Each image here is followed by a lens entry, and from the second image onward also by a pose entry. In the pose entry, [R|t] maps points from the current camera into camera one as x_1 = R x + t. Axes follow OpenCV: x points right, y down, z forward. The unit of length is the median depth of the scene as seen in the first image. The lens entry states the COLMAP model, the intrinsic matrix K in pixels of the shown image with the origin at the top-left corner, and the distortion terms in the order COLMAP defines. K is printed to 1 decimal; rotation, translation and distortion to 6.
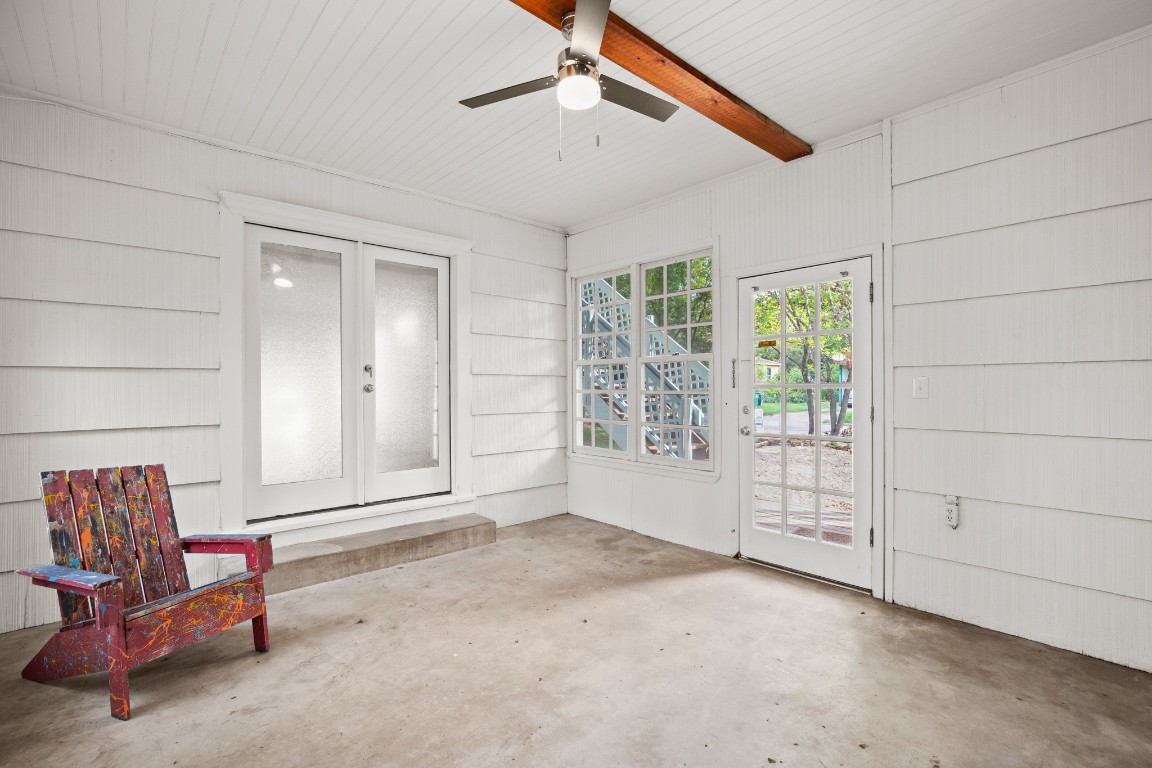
lens RADIAL K [[536.7, 0, 584.3], [0, 536.7, 386.5], [0, 0, 1]] dist [-0.001348, 0.001181]
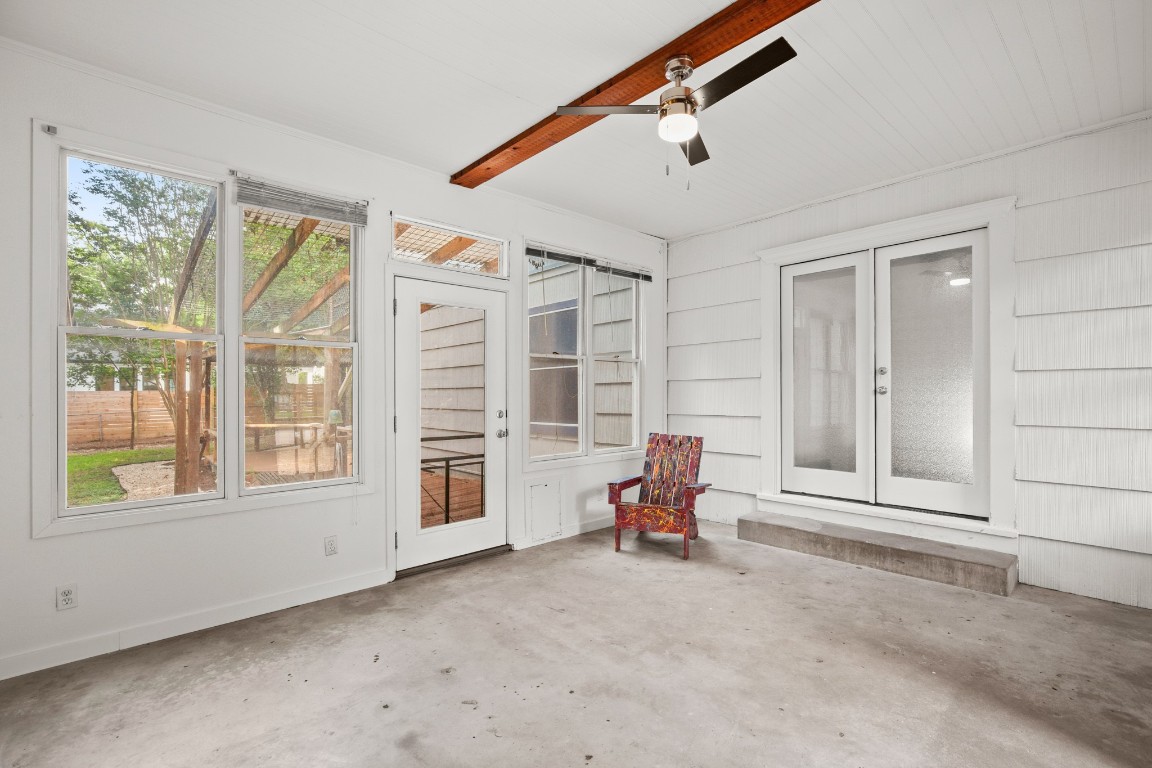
lens RADIAL K [[536.7, 0, 584.2], [0, 536.7, 389.6], [0, 0, 1]] dist [-0.001348, 0.001181]
pose [[-0.008151, -0.006411, -0.999946, 0.721070], [0.009855, 0.999930, -0.006491, 0.004130], [0.999918, -0.009907, -0.008087, 0.529757]]
